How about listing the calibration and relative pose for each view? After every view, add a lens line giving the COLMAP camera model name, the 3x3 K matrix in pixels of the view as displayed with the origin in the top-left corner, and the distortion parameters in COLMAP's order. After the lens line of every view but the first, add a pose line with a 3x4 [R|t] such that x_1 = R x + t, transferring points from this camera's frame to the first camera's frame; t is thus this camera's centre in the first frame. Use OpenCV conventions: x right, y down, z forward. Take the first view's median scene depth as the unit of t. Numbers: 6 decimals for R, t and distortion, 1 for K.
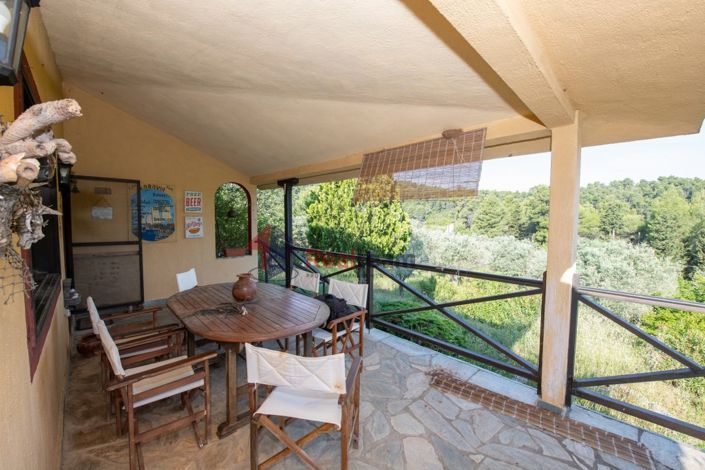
lens RADIAL K [[280.2, 0, 352.6], [0, 280.2, 233.8], [0, 0, 1]] dist [-0.018988, -0.001037]
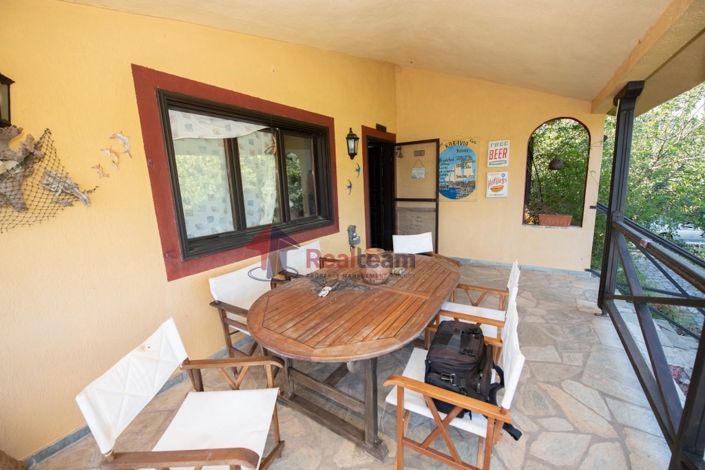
lens RADIAL K [[280.2, 0, 352.6], [0, 280.2, 233.8], [0, 0, 1]] dist [-0.018988, -0.001037]
pose [[0.223412, 0.165067, -0.960646, 0.181255], [-0.007501, 0.985818, 0.167648, -0.016072], [0.974695, -0.030249, 0.221482, 0.411407]]
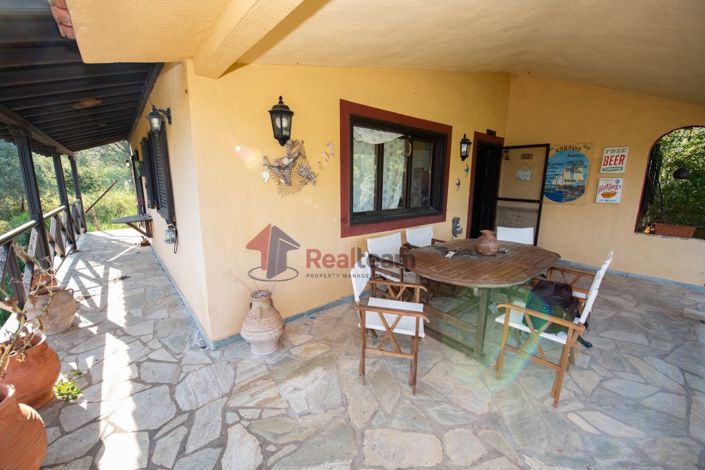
lens RADIAL K [[280.2, 0, 352.6], [0, 280.2, 233.8], [0, 0, 1]] dist [-0.018988, -0.001037]
pose [[-0.070358, 0.185440, -0.980134, 0.364636], [-0.059218, 0.980059, 0.189676, -0.007522], [0.995763, 0.071387, -0.057974, 0.295026]]
